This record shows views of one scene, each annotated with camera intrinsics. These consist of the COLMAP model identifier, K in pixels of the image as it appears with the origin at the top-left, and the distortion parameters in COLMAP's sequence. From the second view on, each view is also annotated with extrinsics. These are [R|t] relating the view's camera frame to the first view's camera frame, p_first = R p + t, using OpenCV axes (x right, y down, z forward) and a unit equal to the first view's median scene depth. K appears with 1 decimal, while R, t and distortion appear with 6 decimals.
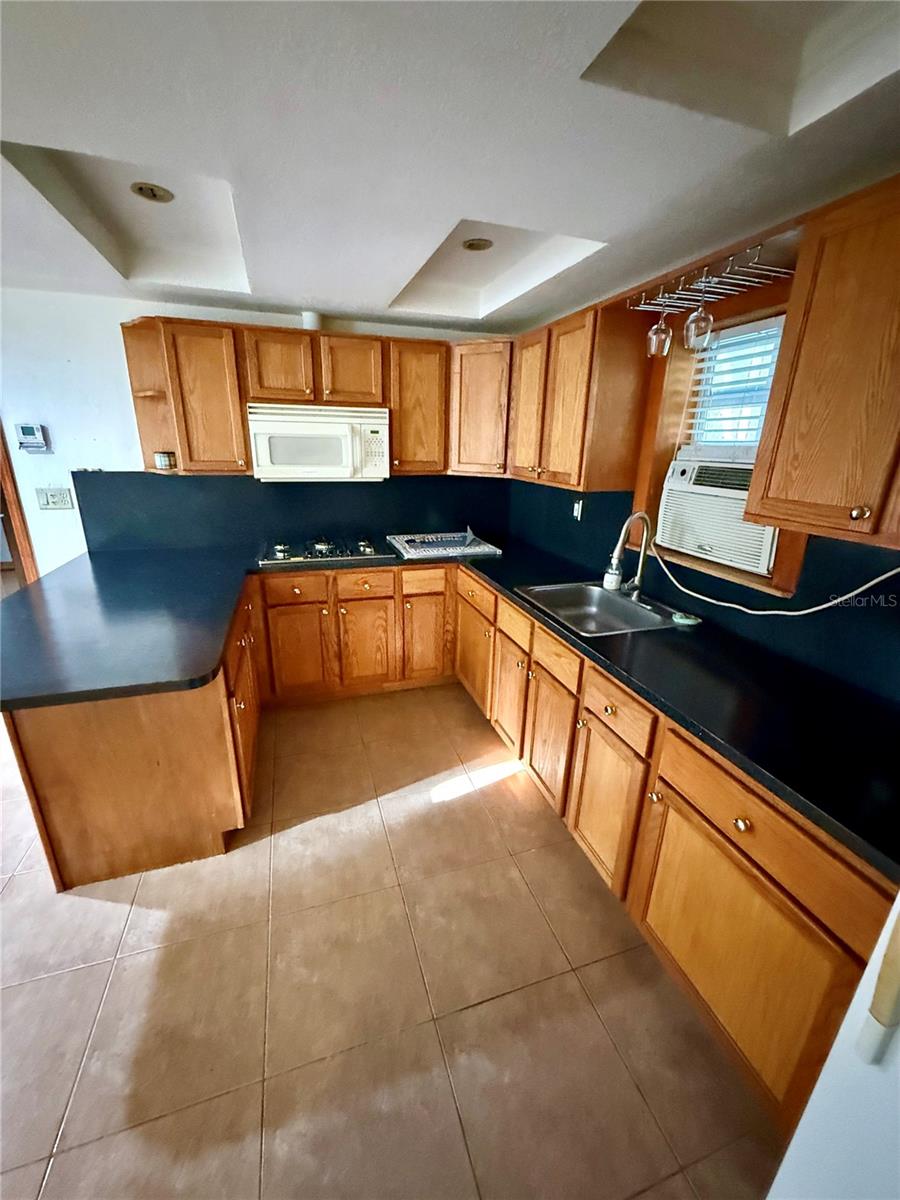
lens RADIAL K [[477.8, 0, 449.7], [0, 477.8, 598.8], [0, 0, 1]] dist [0.000498, 0.000196]
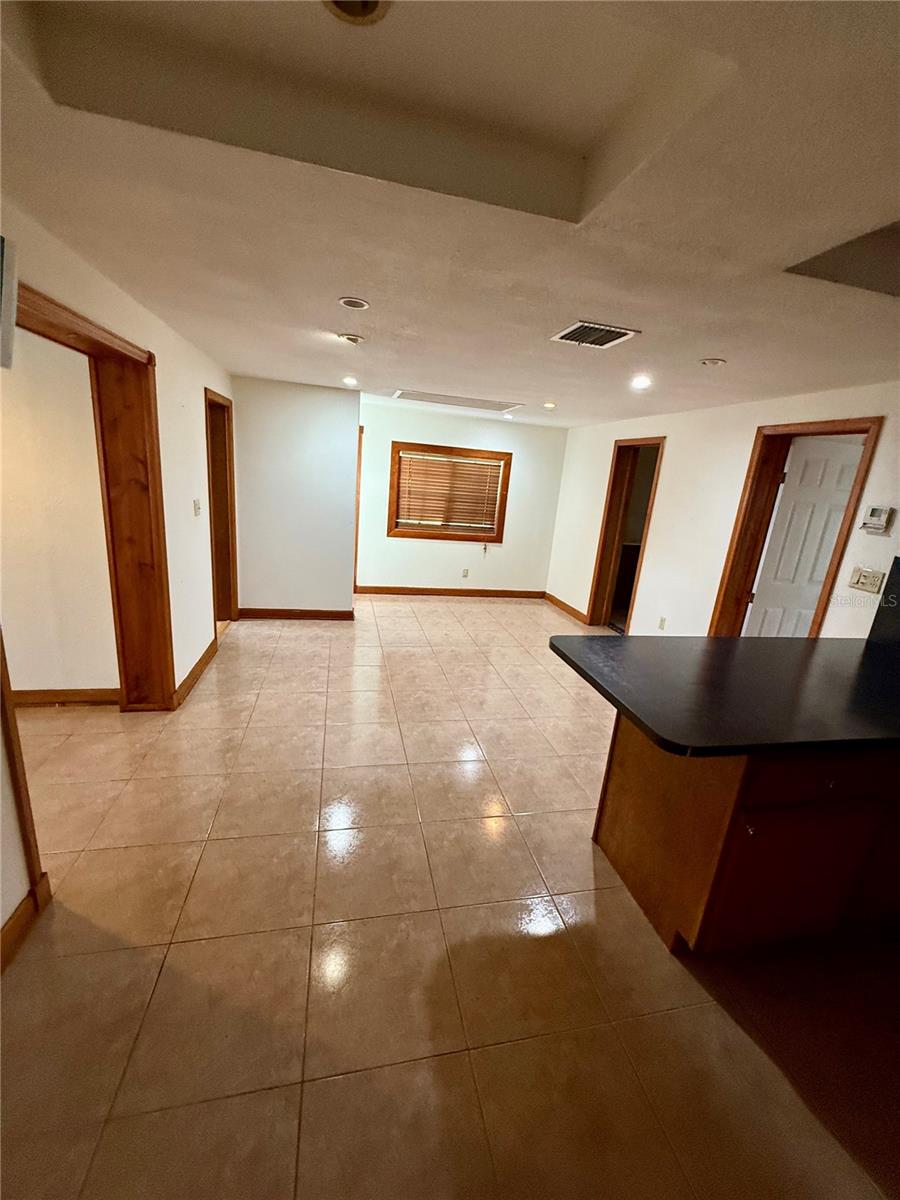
lens RADIAL K [[477.8, 0, 449.4], [0, 477.8, 596.3], [0, 0, 1]] dist [0.000498, 0.000196]
pose [[-0.100080, 0.224015, -0.969433, 0.236779], [-0.395557, 0.885062, 0.245355, -0.095034], [0.912972, 0.408022, 0.000034, 0.274852]]
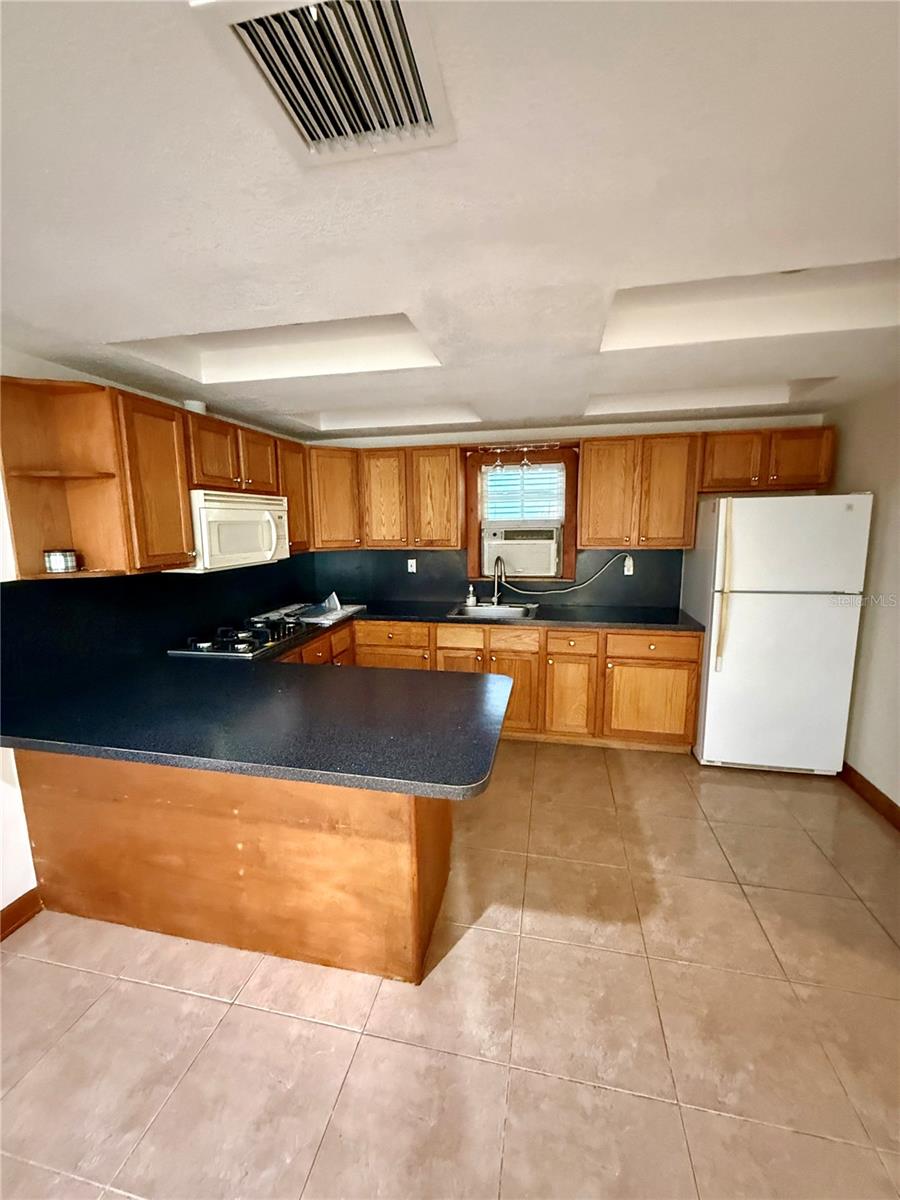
lens RADIAL K [[477.8, 0, 451.1], [0, 477.8, 598.0], [0, 0, 1]] dist [0.000498, 0.000196]
pose [[0.502008, -0.163106, 0.849344, -1.065690], [0.294838, 0.955503, 0.009228, -0.082395], [-0.813055, 0.245787, 0.527760, 0.184932]]
